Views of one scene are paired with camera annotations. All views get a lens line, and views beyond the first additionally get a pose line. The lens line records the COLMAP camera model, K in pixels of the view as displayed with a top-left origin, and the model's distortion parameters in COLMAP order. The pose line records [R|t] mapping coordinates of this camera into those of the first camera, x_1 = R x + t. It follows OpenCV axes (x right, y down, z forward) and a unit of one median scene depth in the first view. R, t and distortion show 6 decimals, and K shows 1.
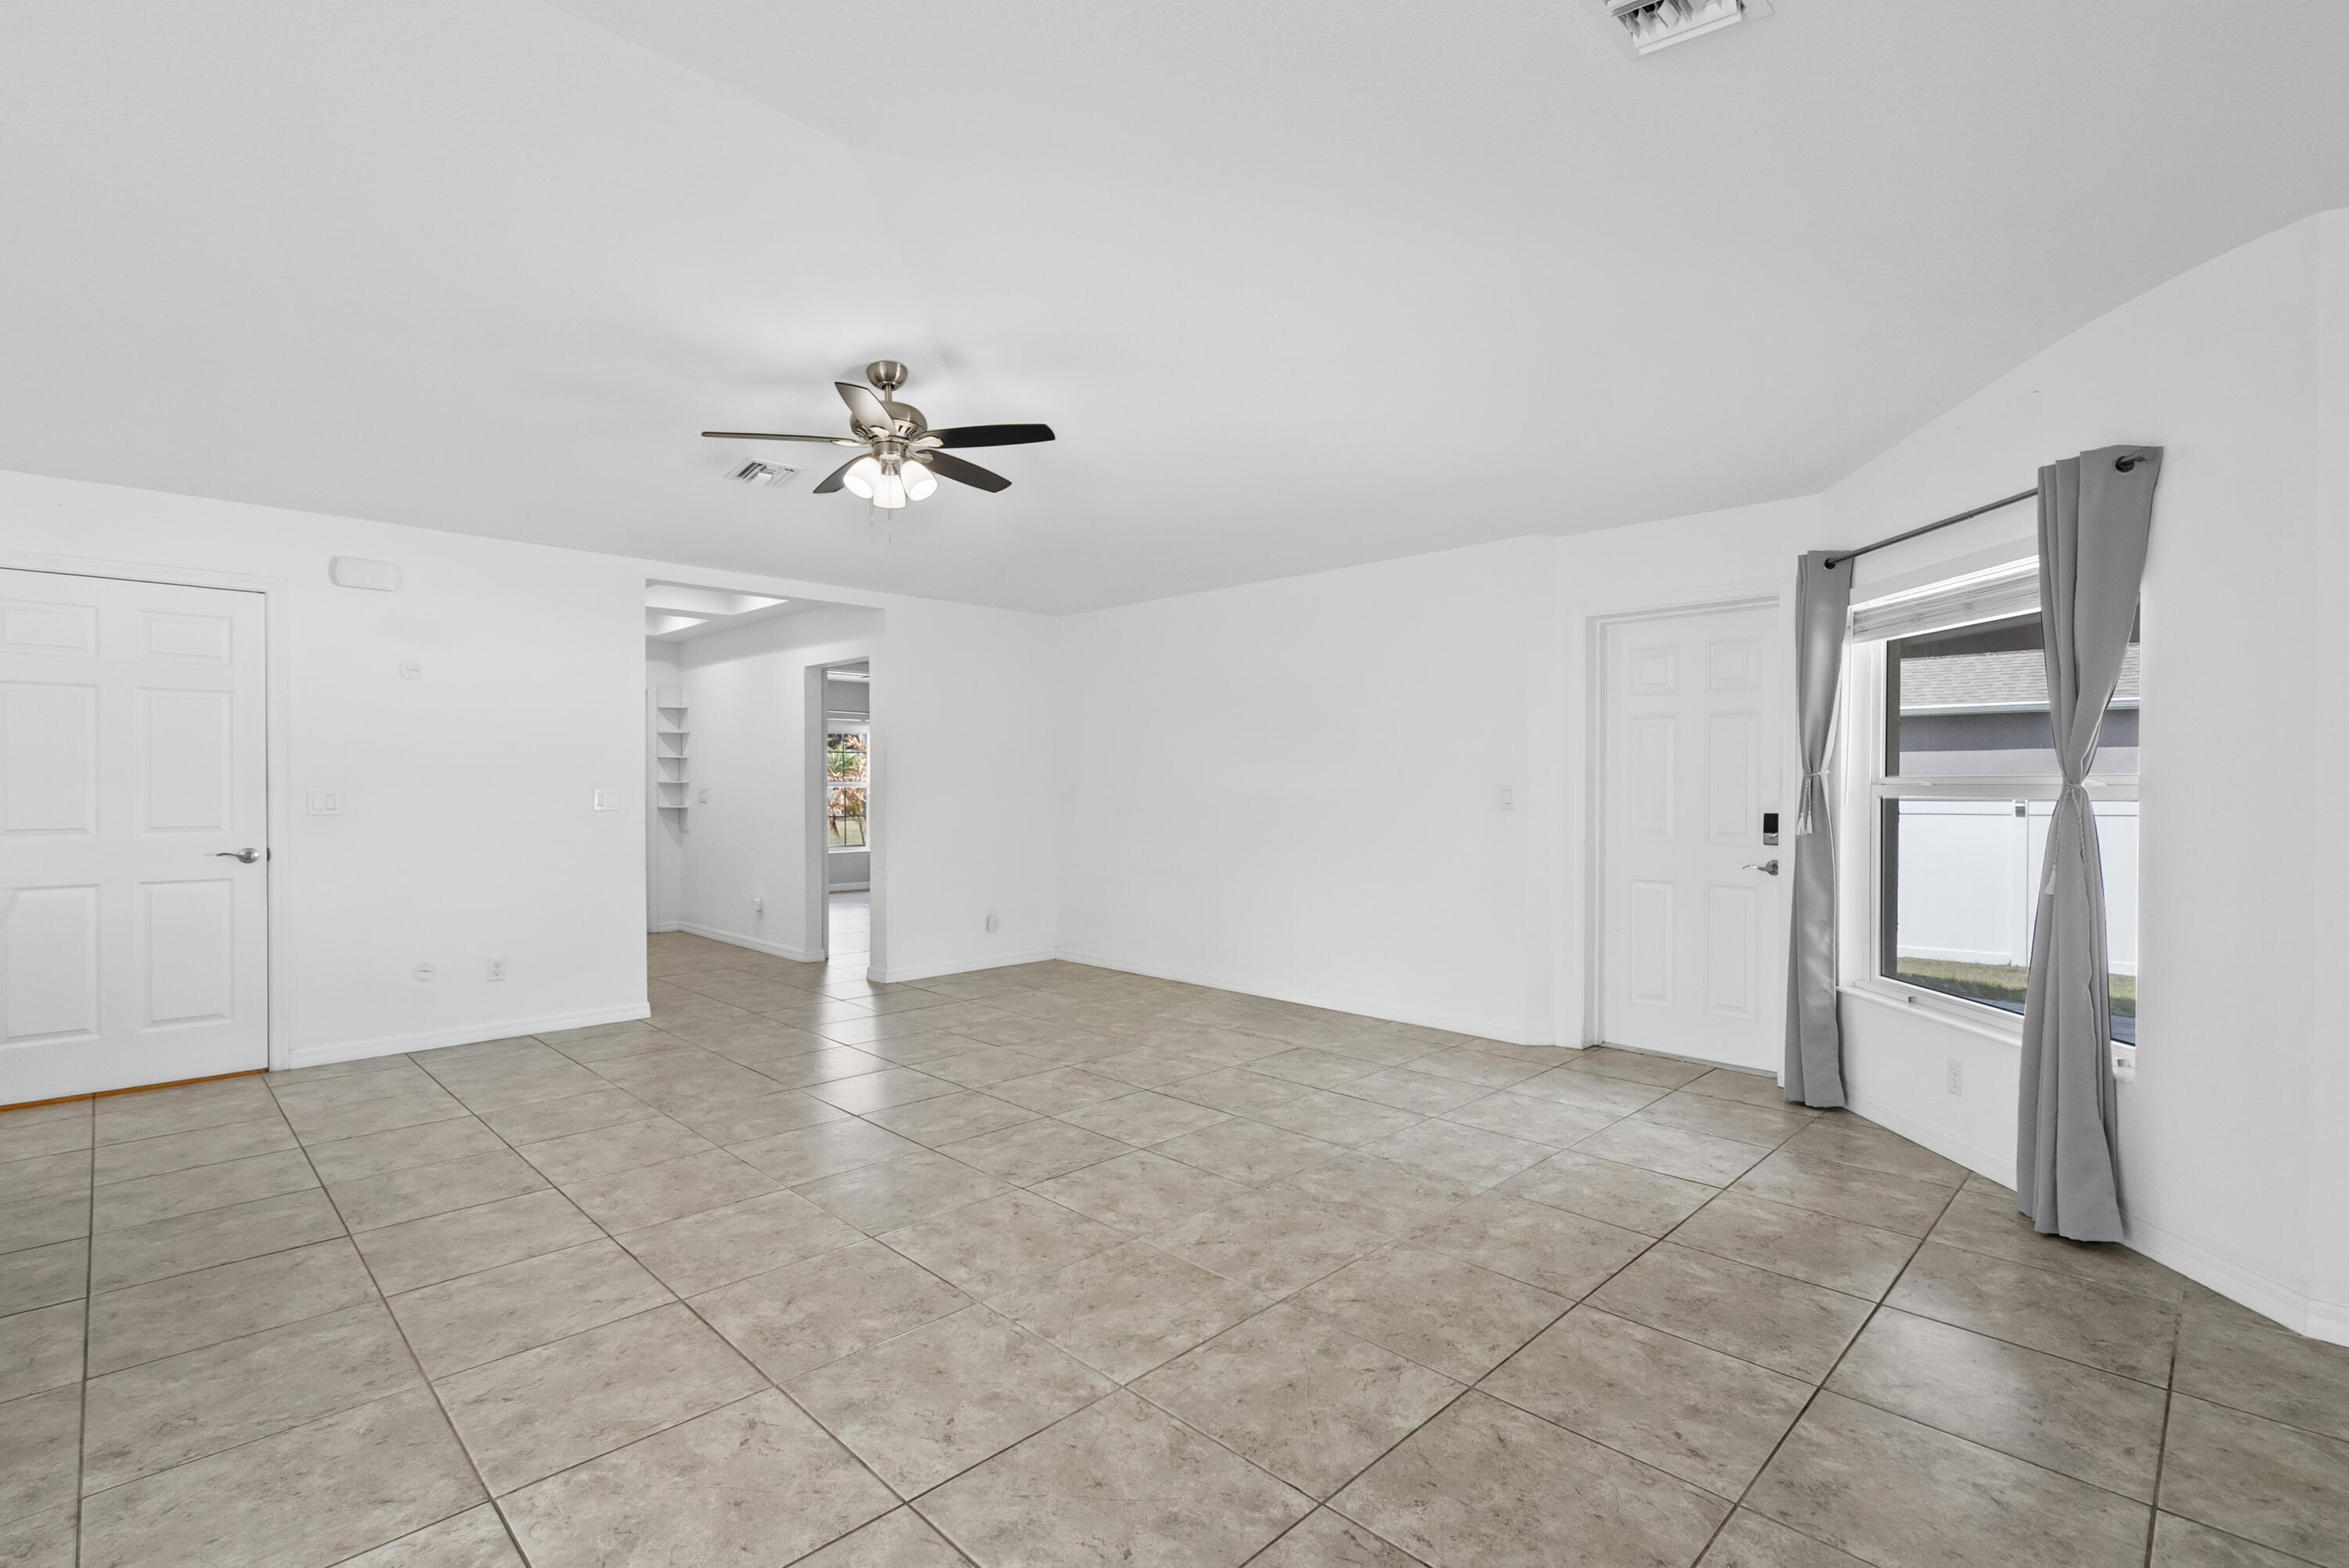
lens RADIAL K [[1070.3, 0, 1168.1], [0, 1070.3, 795.6], [0, 0, 1]] dist [-0.003782, 0.000331]
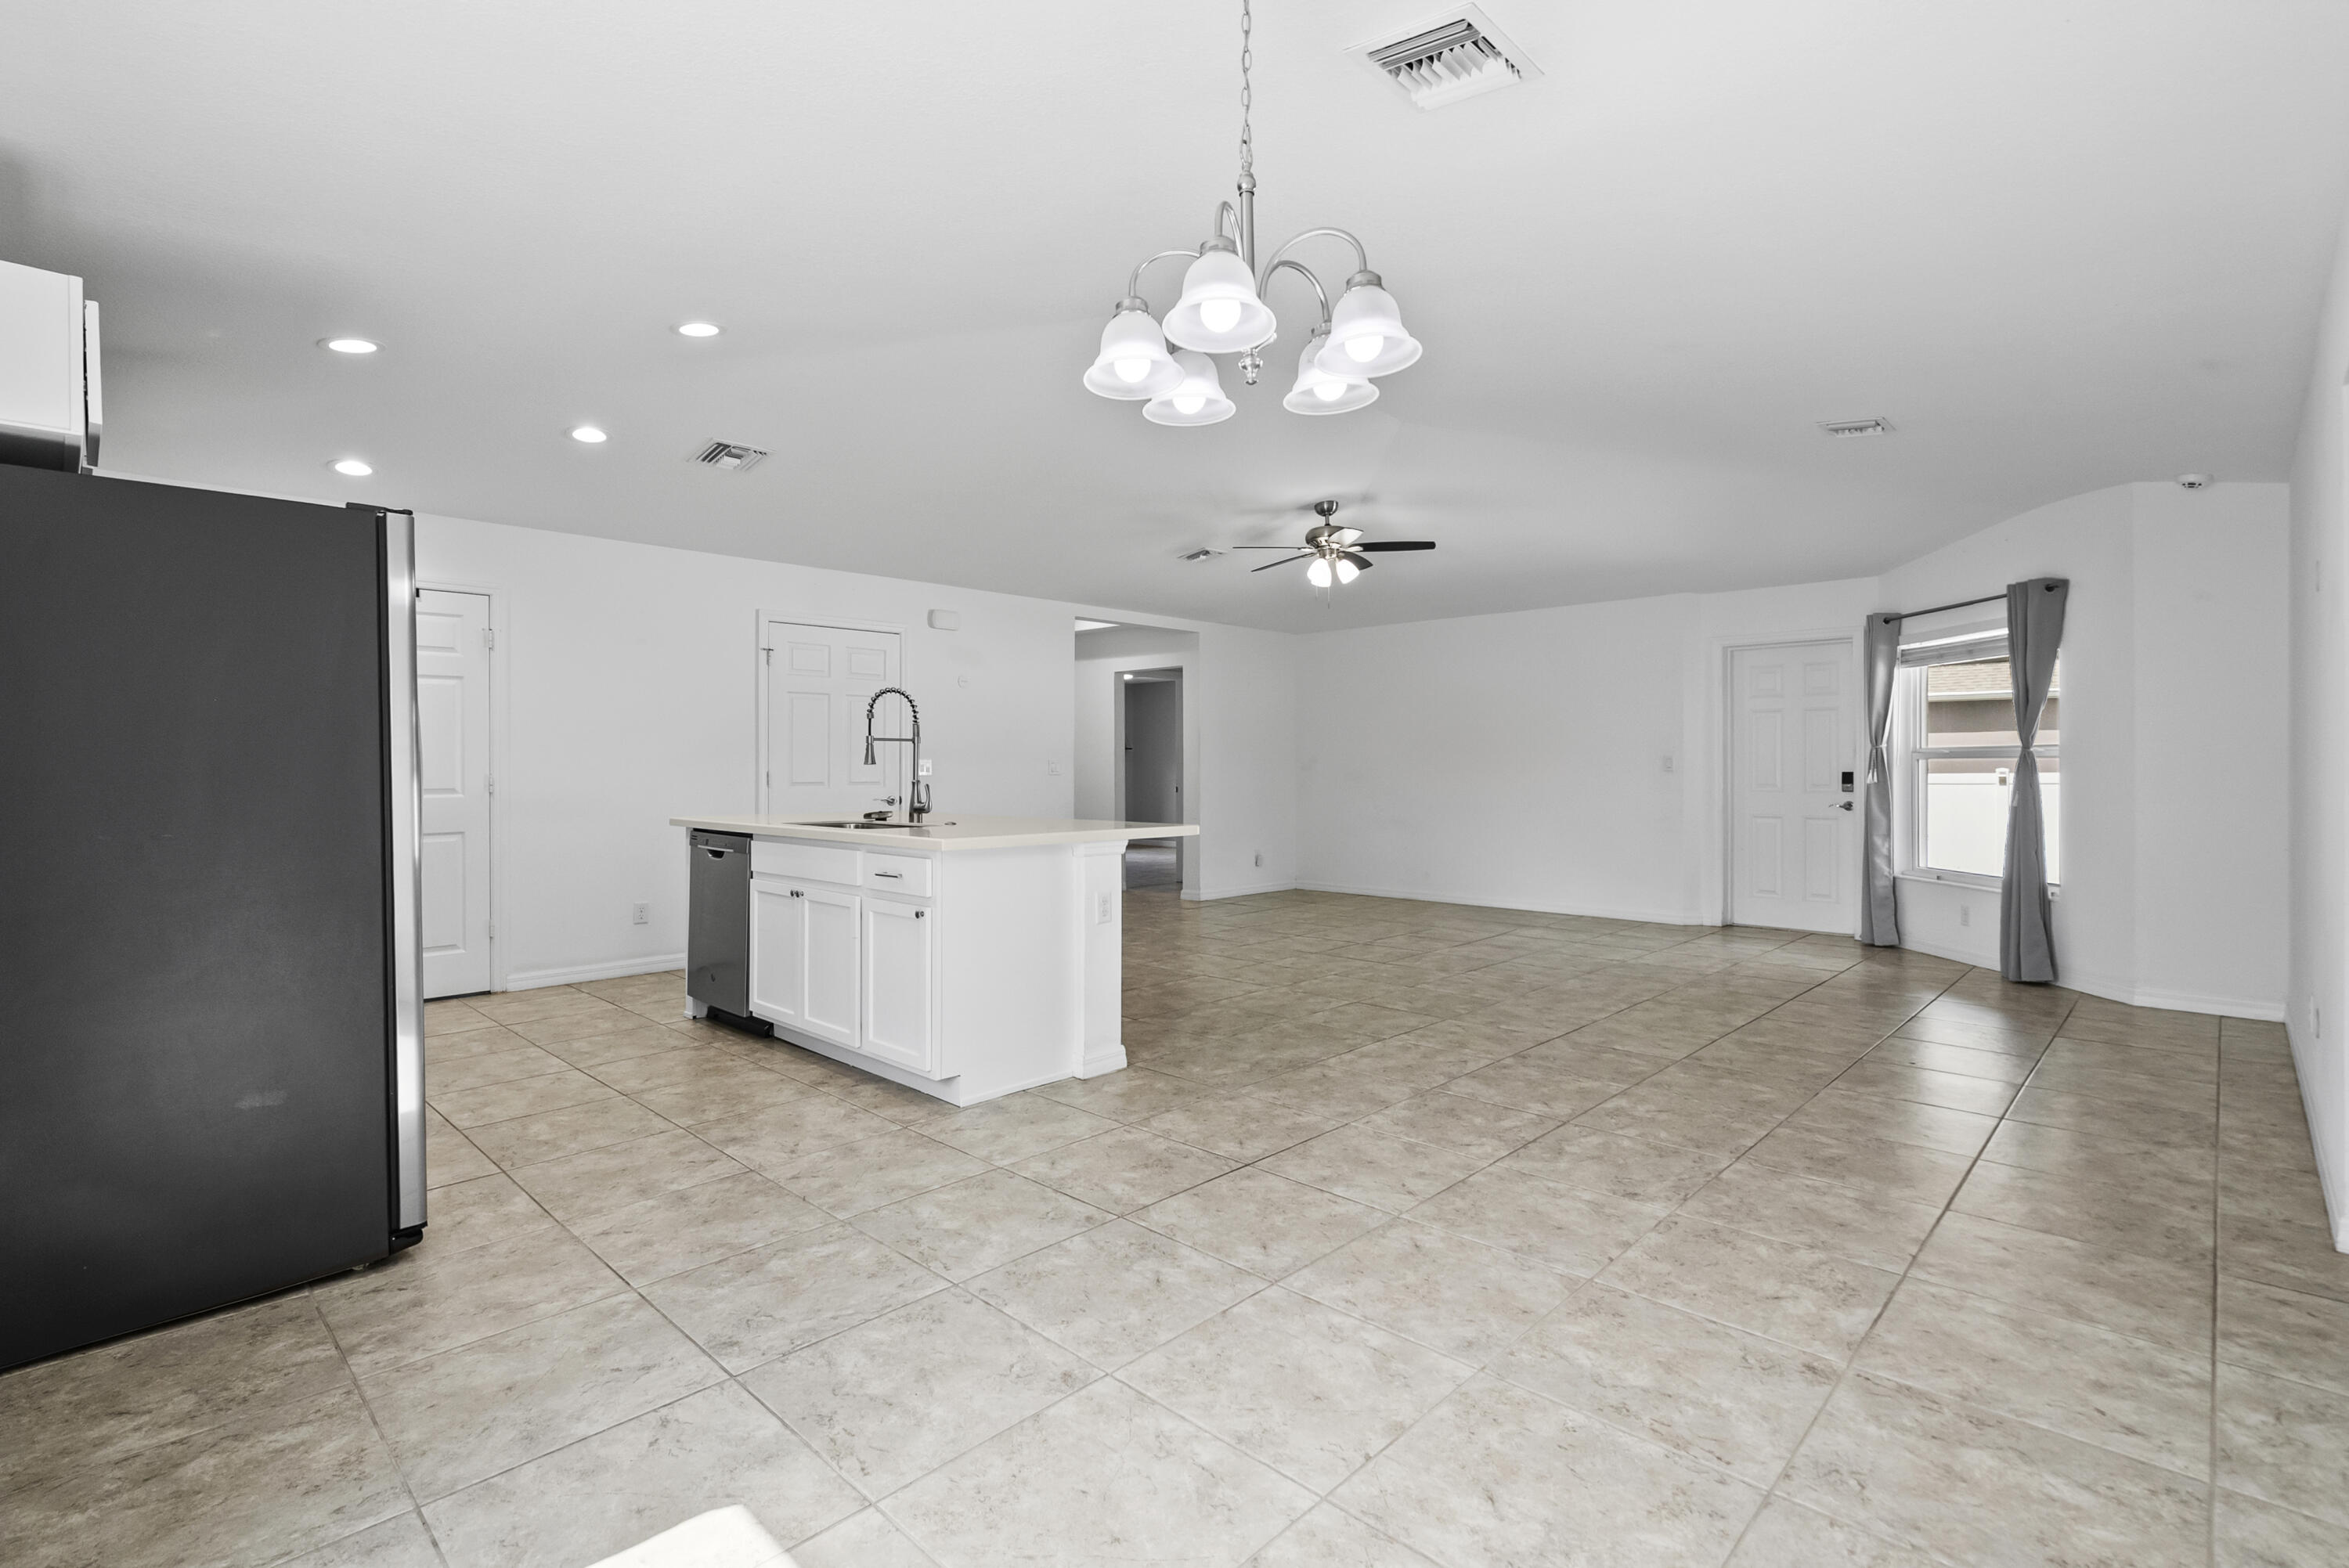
lens RADIAL K [[1086.9, 0, 1170.4], [0, 1086.9, 768.8], [0, 0, 1]] dist [-0.004141, -0.000032]
pose [[0.999834, -0.002651, 0.018018, -0.617439], [0.002832, 0.999946, -0.010024, 0.033064], [-0.017990, 0.010074, 0.999787, -0.782436]]
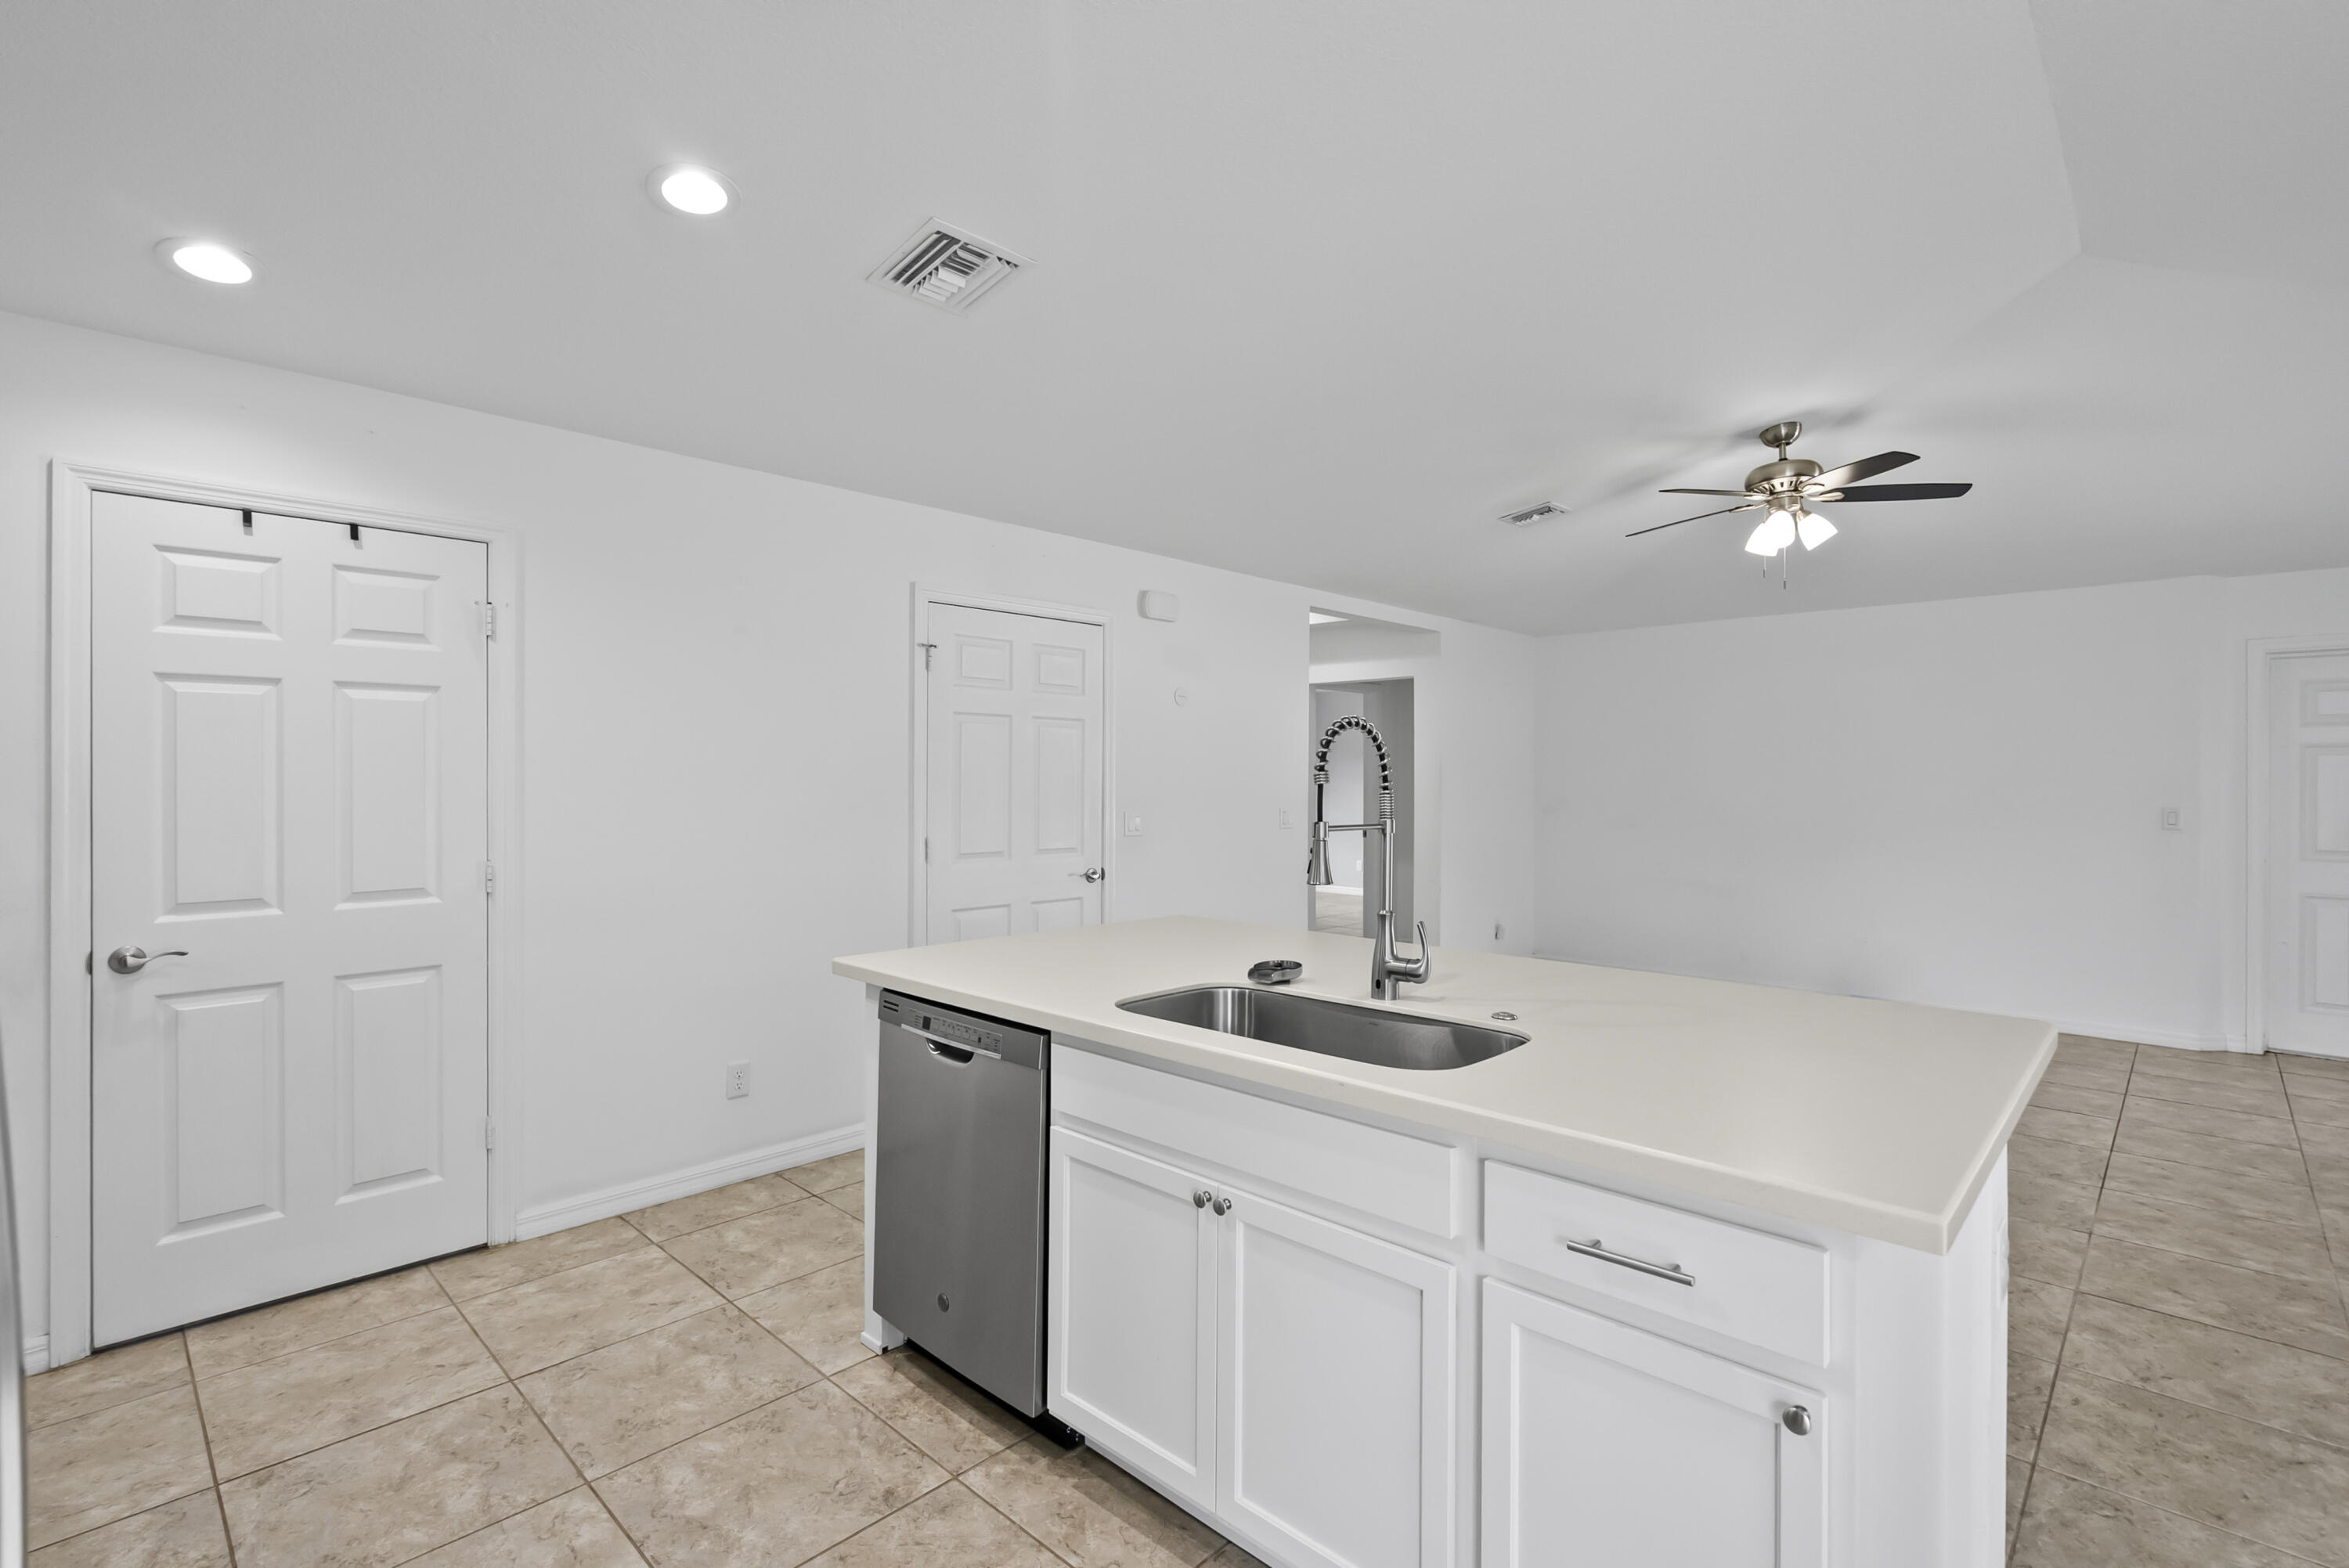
lens RADIAL K [[1074.2, 0, 1168.6], [0, 1074.2, 781.8], [0, 0, 1]] dist [-0.002594, 0.000927]
pose [[0.999743, 0.002616, 0.022499, -1.041969], [-0.002434, 0.999964, -0.008078, -0.035986], [-0.022520, 0.008021, 0.999714, -0.076856]]
